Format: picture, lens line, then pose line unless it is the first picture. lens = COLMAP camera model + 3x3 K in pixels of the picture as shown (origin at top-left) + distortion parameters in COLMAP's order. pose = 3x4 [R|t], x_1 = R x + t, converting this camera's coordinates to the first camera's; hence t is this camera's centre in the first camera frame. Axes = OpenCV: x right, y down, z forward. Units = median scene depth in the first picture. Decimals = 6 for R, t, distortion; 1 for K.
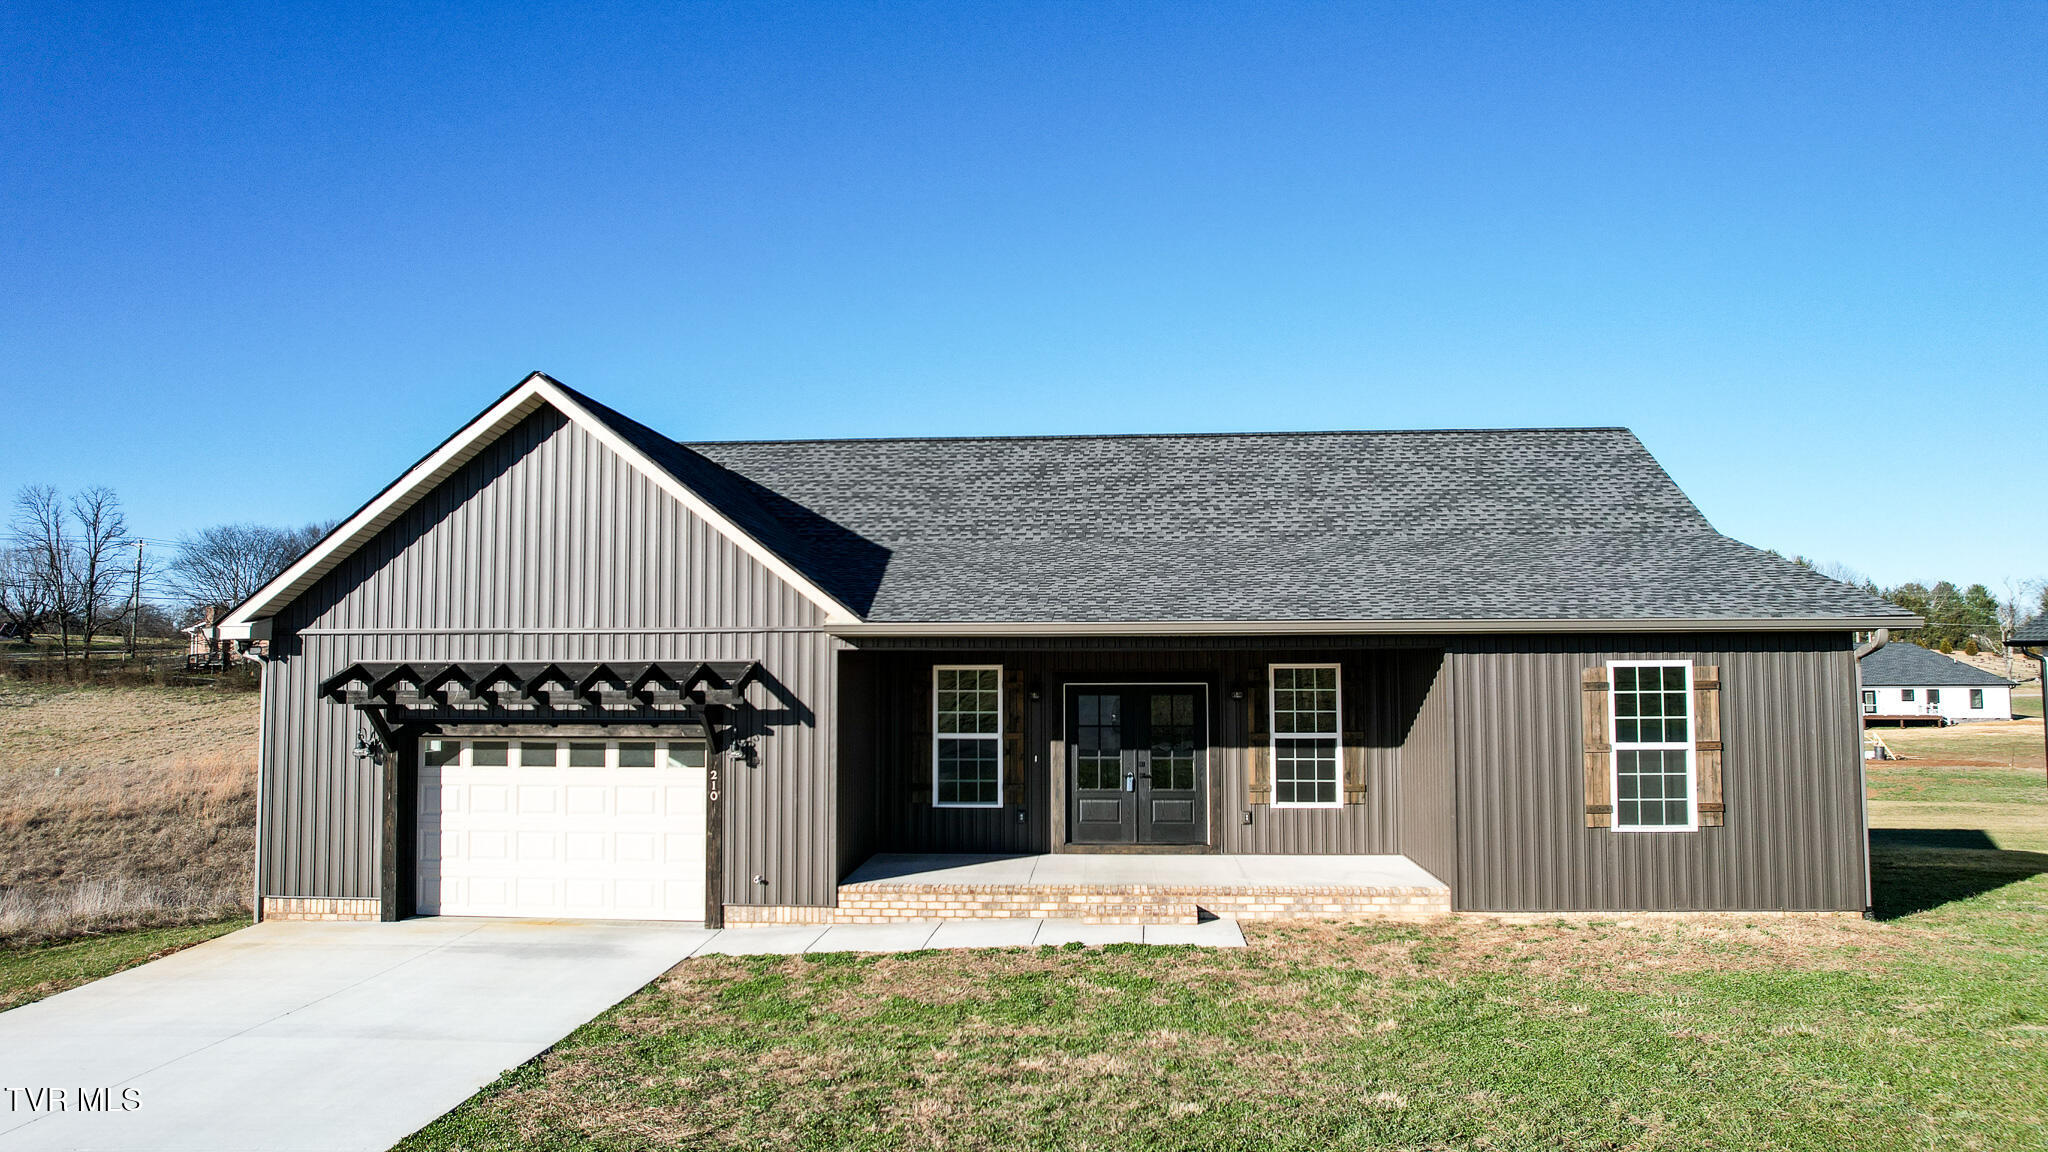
lens RADIAL K [[1308.1, 0, 1024.6], [0, 1308.1, 586.9], [0, 0, 1]] dist [-0.062023, 0.048174]
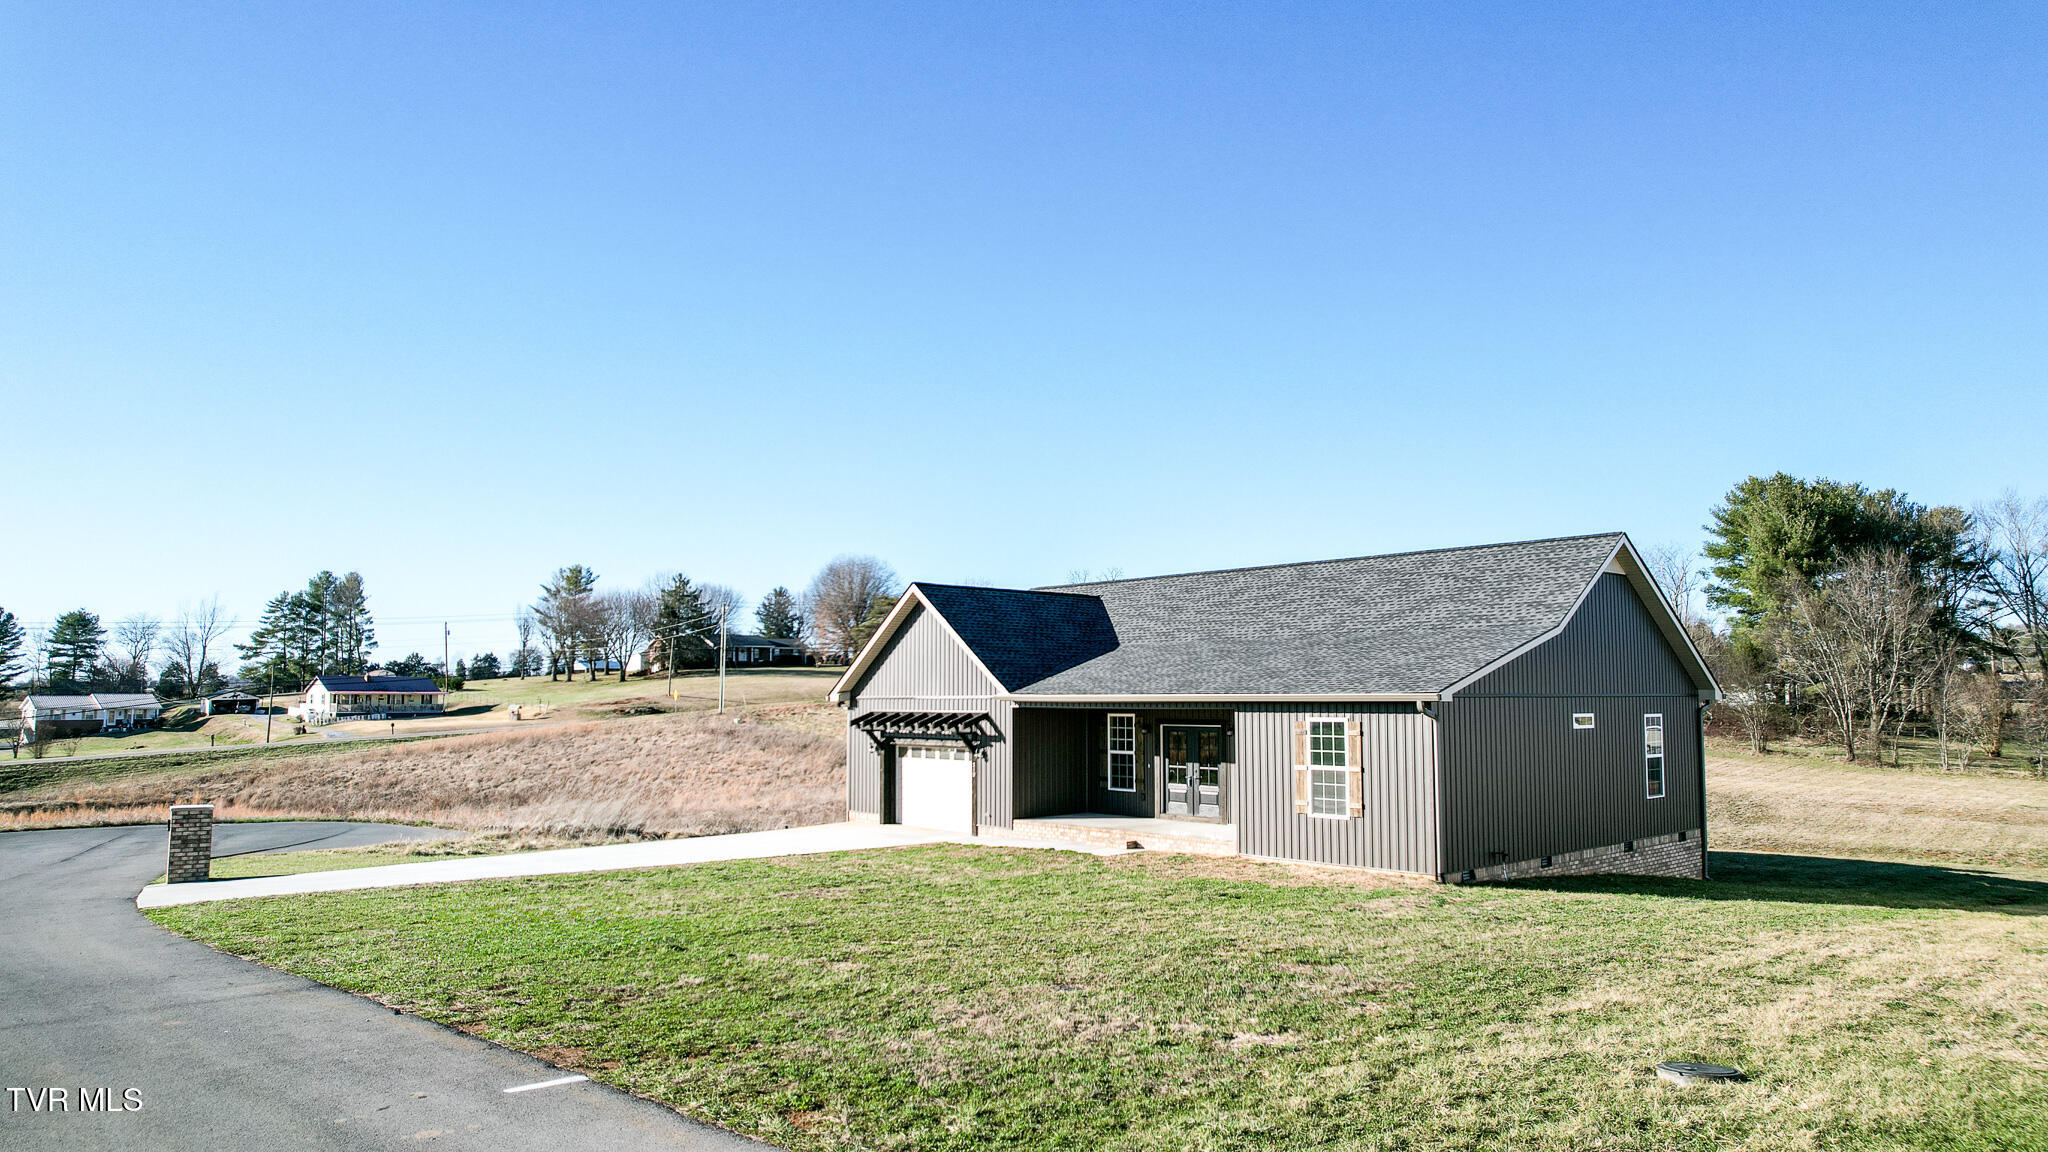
lens RADIAL K [[1308.1, 0, 1024.2], [0, 1308.1, 589.8], [0, 0, 1]] dist [-0.062023, 0.048174]
pose [[0.715786, -0.054963, -0.696154, 1.301748], [0.042173, 0.998480, -0.035470, -0.062793], [0.697046, -0.003970, 0.717016, -0.476851]]
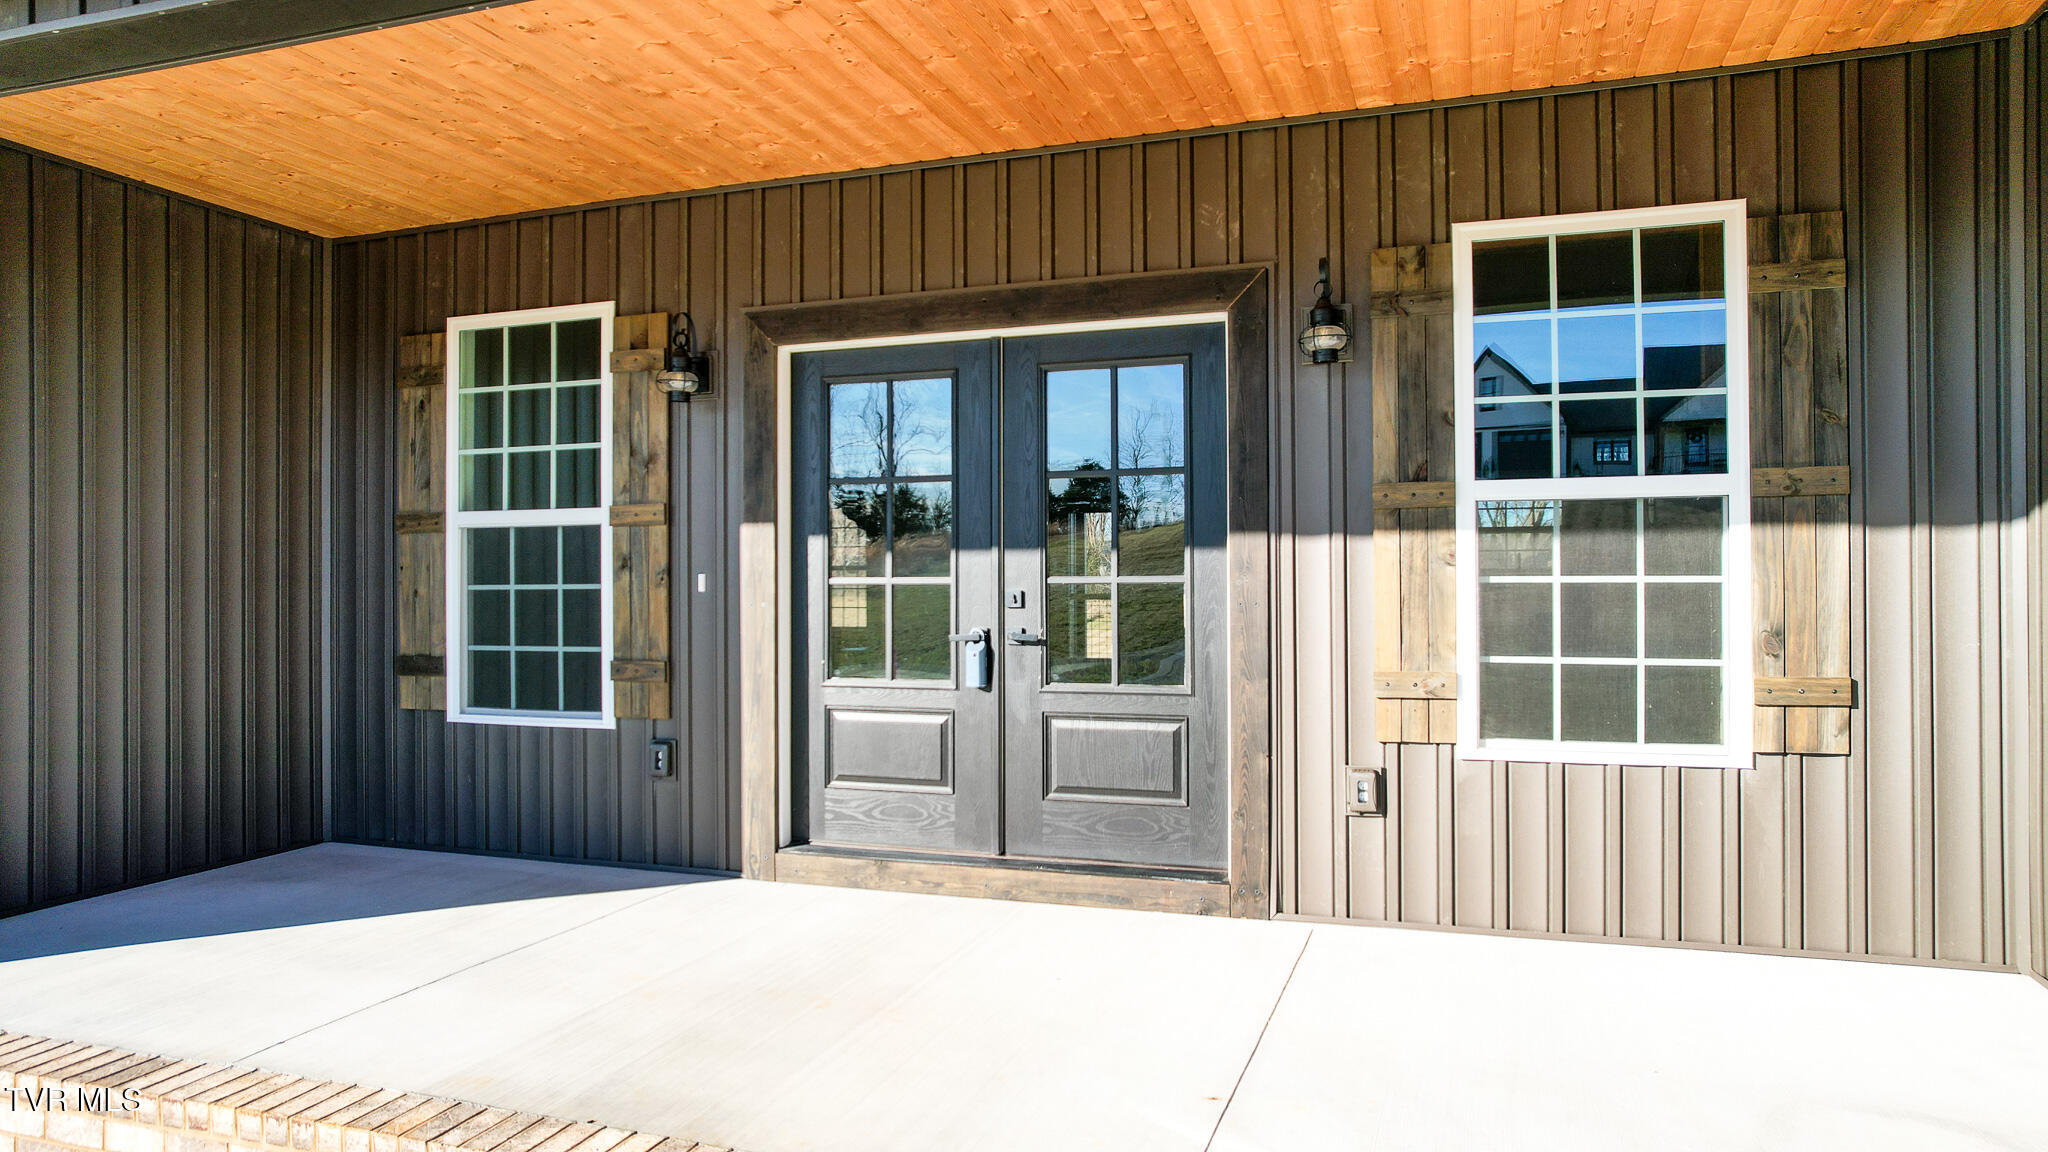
lens RADIAL K [[1308.1, 0, 1028.6], [0, 1308.1, 578.2], [0, 0, 1]] dist [-0.062023, 0.048174]
pose [[0.964350, -0.002853, -0.264616, 0.192076], [0.017911, 0.998353, 0.054510, 0.127832], [0.264024, -0.057306, 0.962812, 0.793361]]
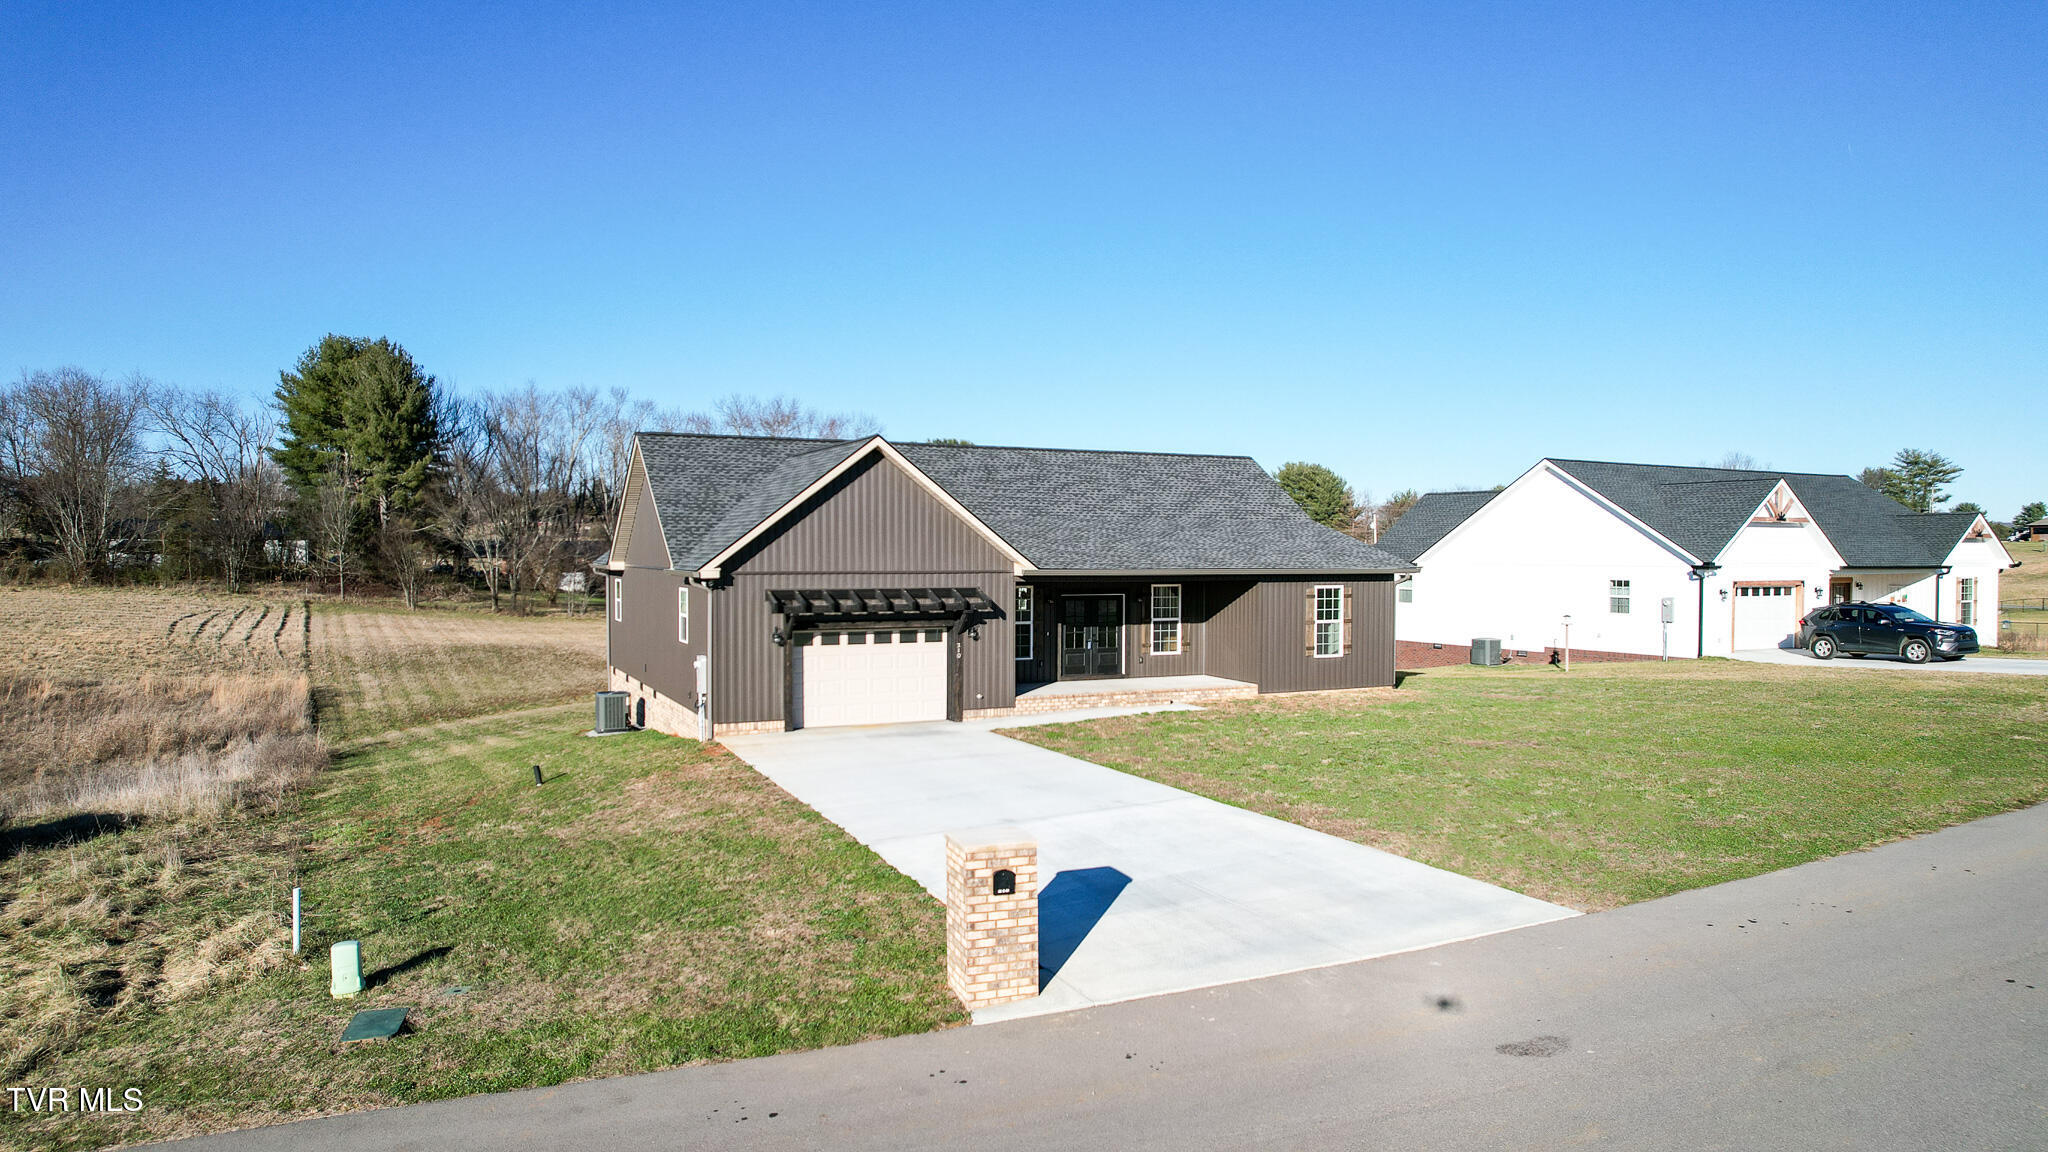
lens RADIAL K [[1308.1, 0, 1027.5], [0, 1308.1, 586.6], [0, 0, 1]] dist [-0.062023, 0.048174]
pose [[0.866047, -0.007598, 0.499906, -1.100843], [-0.037565, 0.996069, 0.080217, -0.103578], [-0.498550, -0.088250, 0.862357, -0.726407]]
